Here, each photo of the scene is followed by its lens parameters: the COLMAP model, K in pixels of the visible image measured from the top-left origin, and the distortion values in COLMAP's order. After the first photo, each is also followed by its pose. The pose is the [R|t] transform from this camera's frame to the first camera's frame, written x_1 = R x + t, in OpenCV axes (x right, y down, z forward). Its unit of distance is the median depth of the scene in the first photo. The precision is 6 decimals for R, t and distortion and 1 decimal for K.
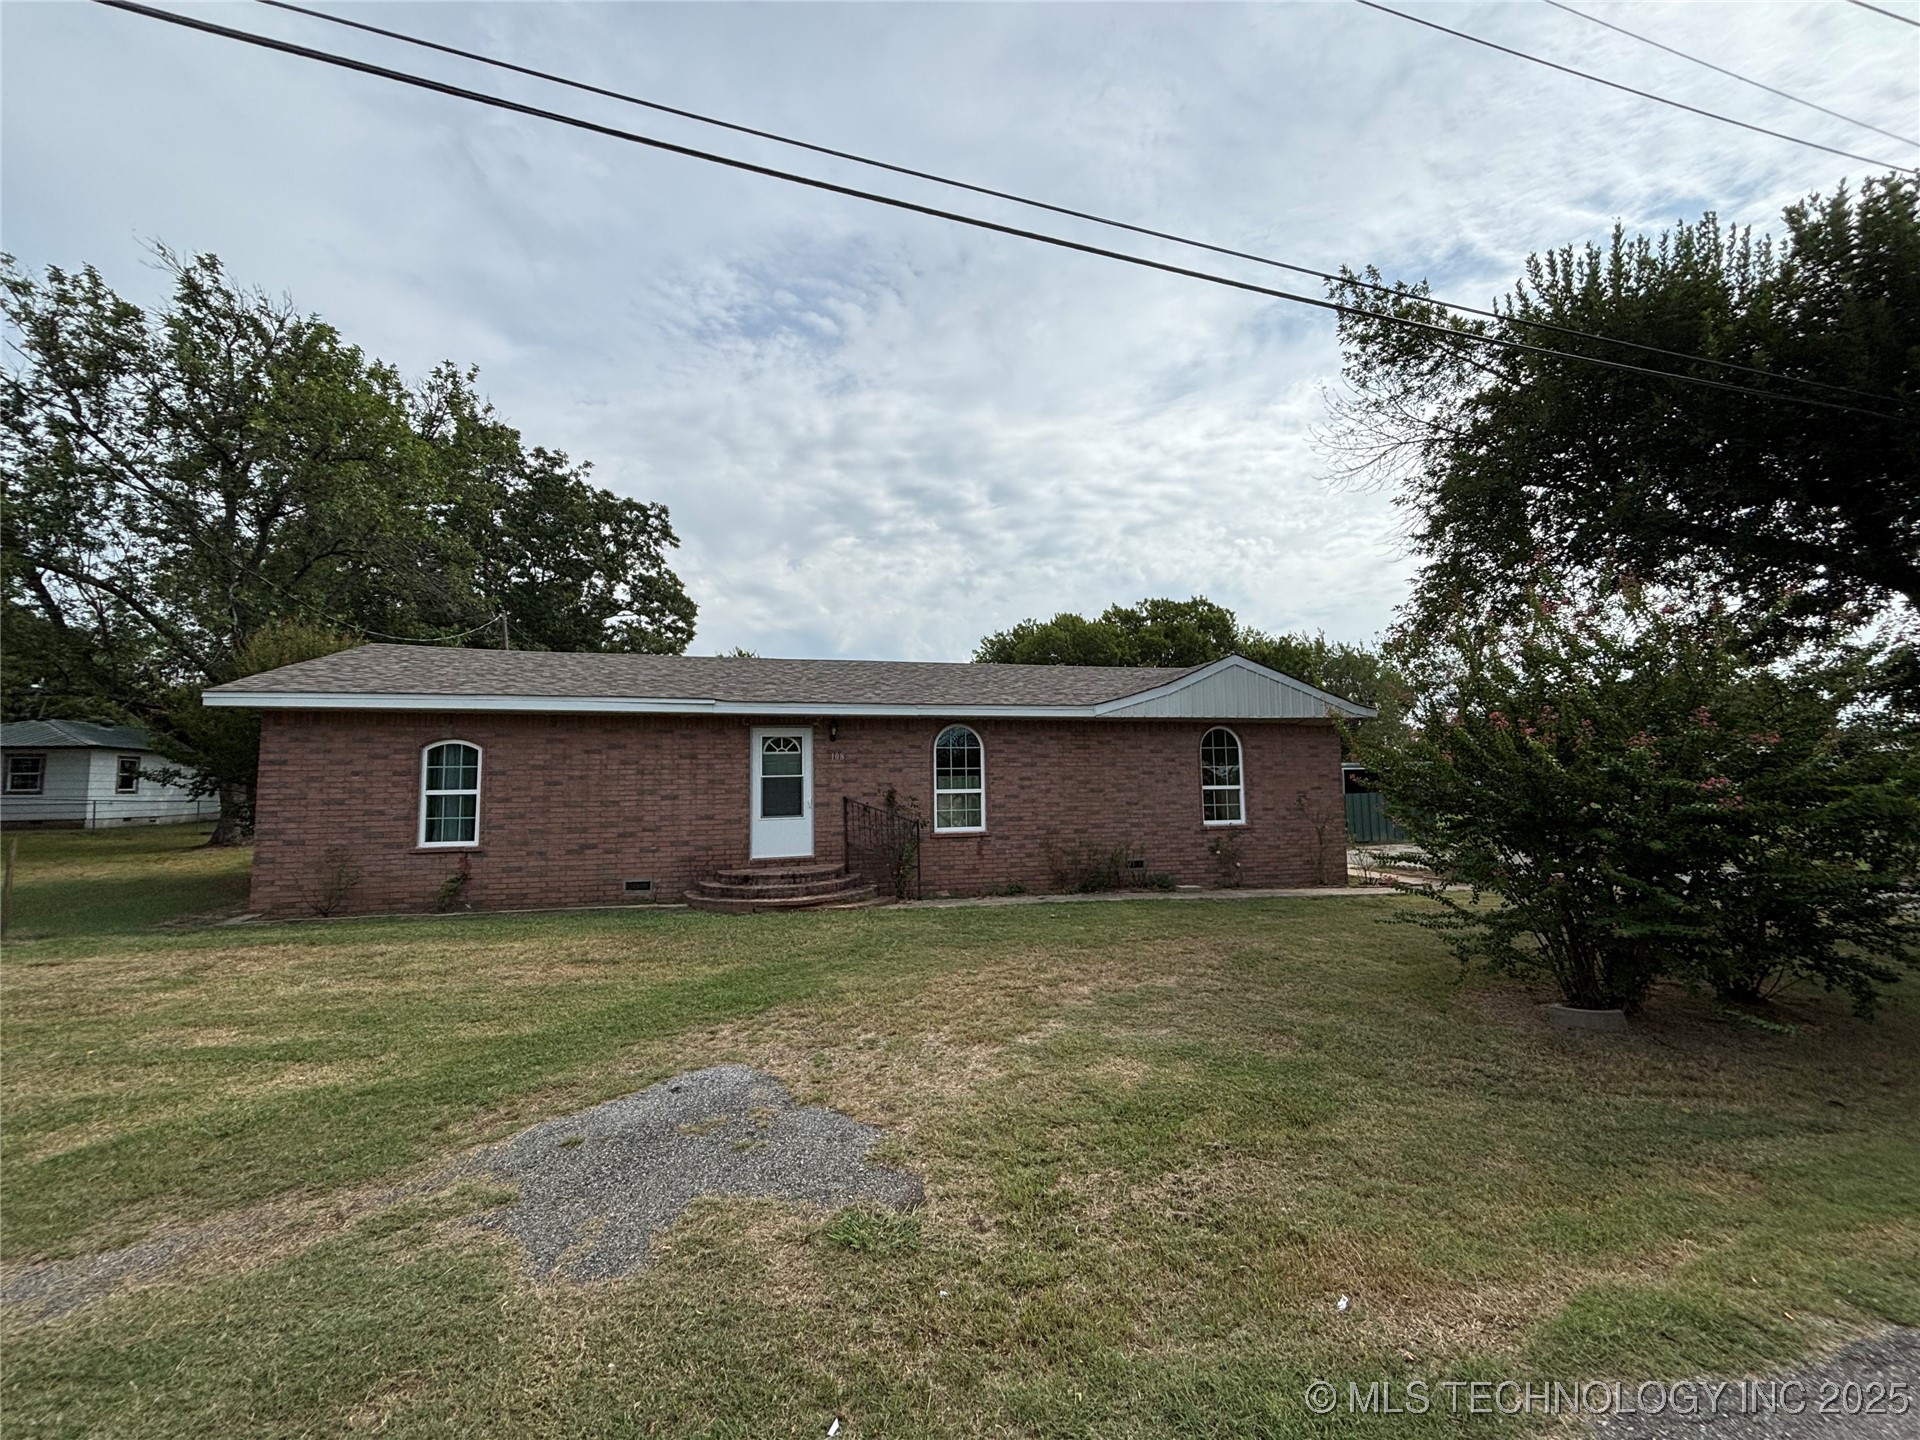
lens RADIAL K [[776.2, 0, 952.4], [0, 776.2, 721.2], [0, 0, 1]] dist [0.002541, 0.000773]
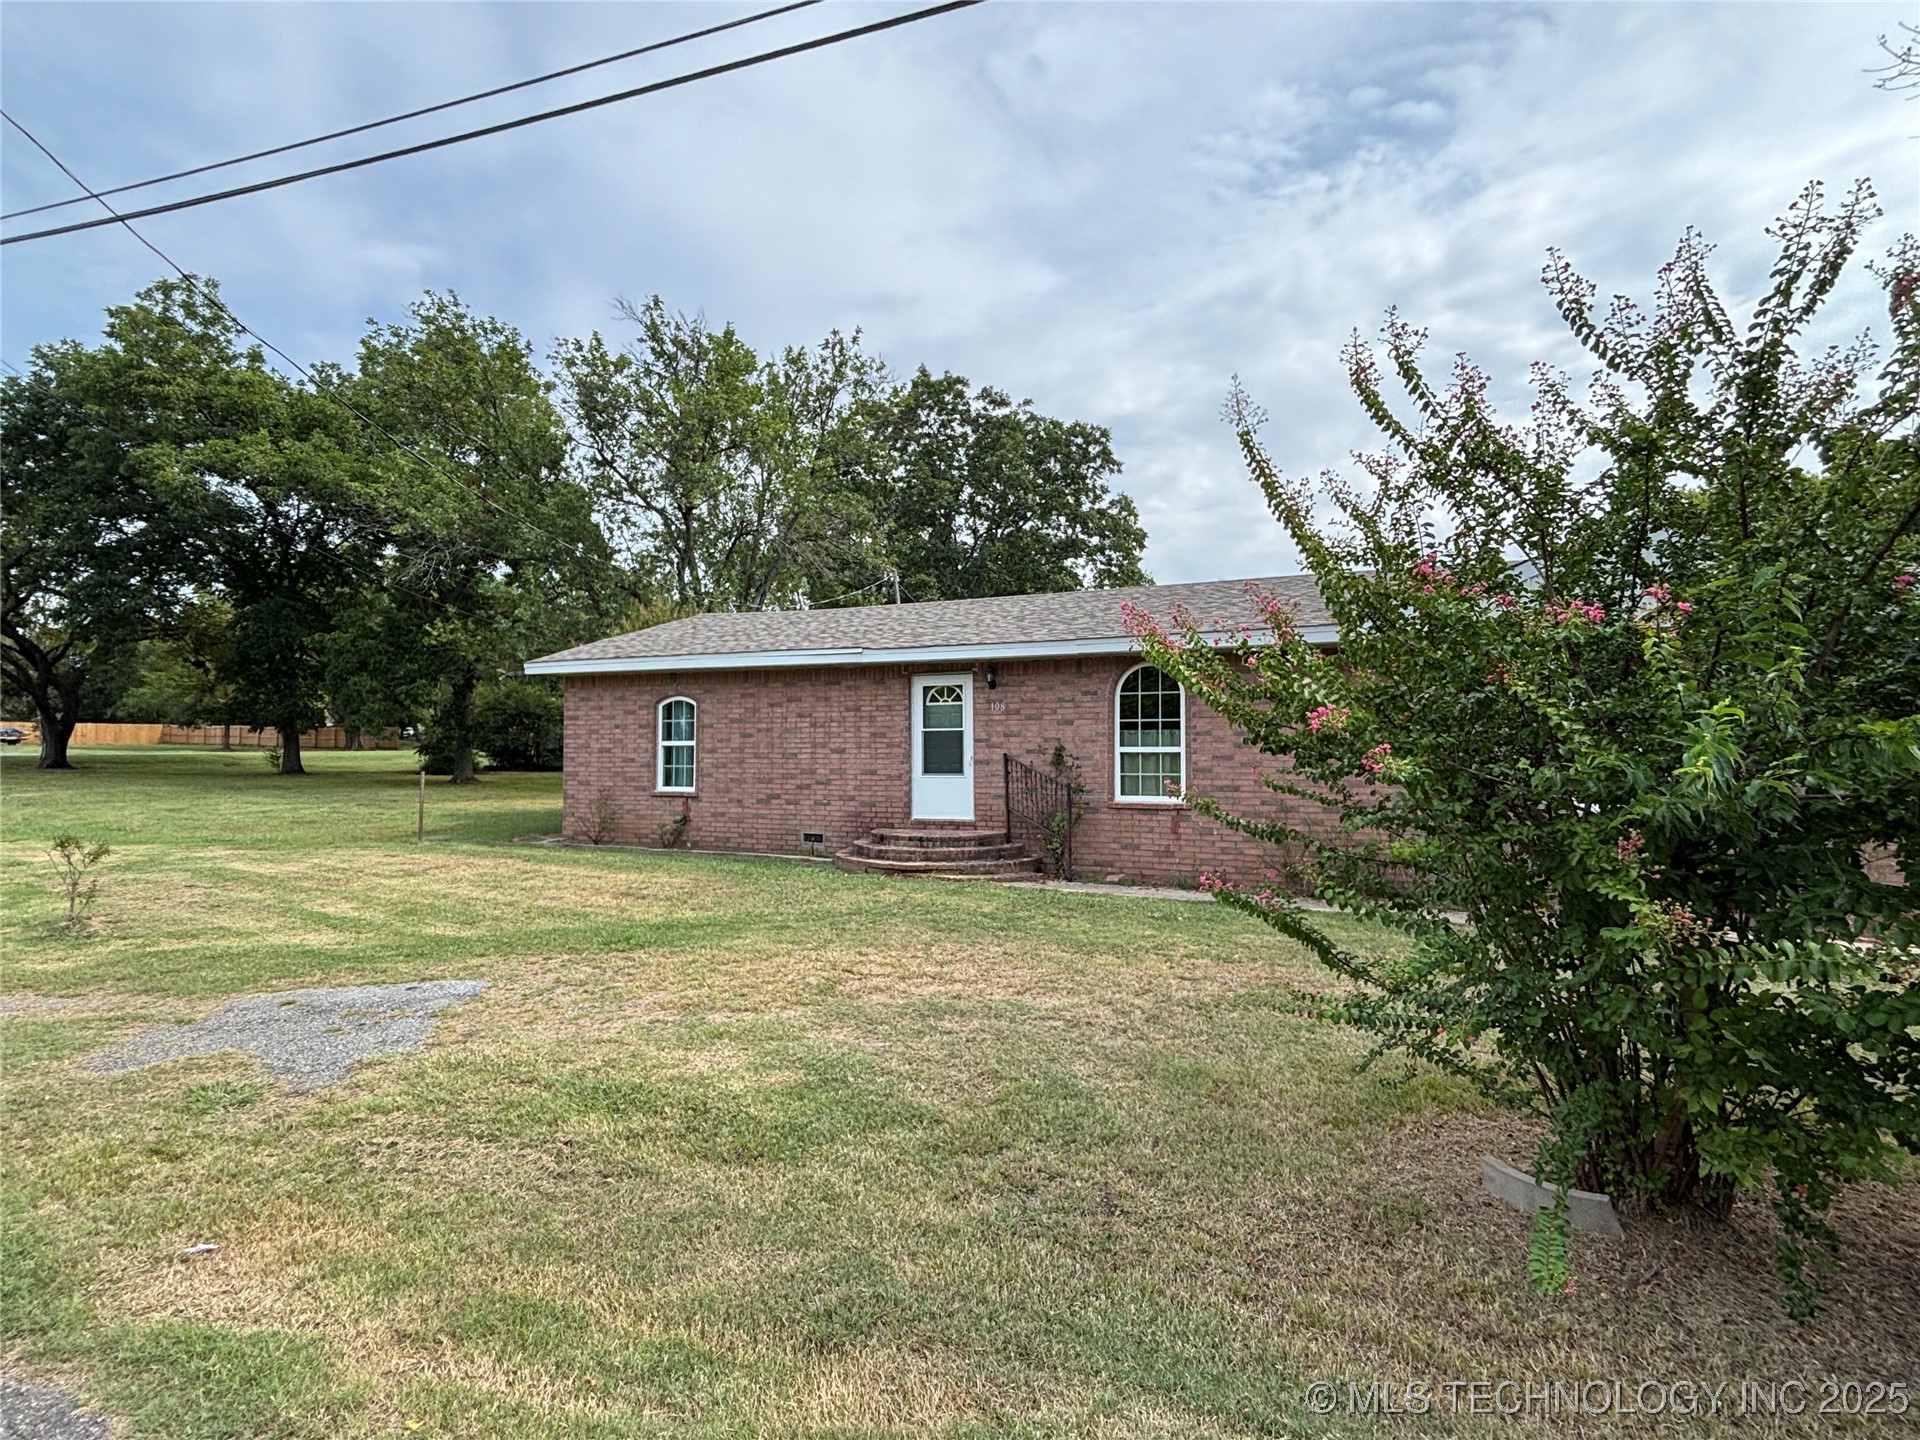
lens RADIAL K [[923.6, 0, 959.4], [0, 923.6, 754.9], [0, 0, 1]] dist [-0.003300, -0.000582]
pose [[0.796861, 0.016041, -0.603949, 0.442701], [0.036805, 0.996502, 0.075029, 0.021079], [0.603040, -0.082016, 0.793483, 0.167130]]
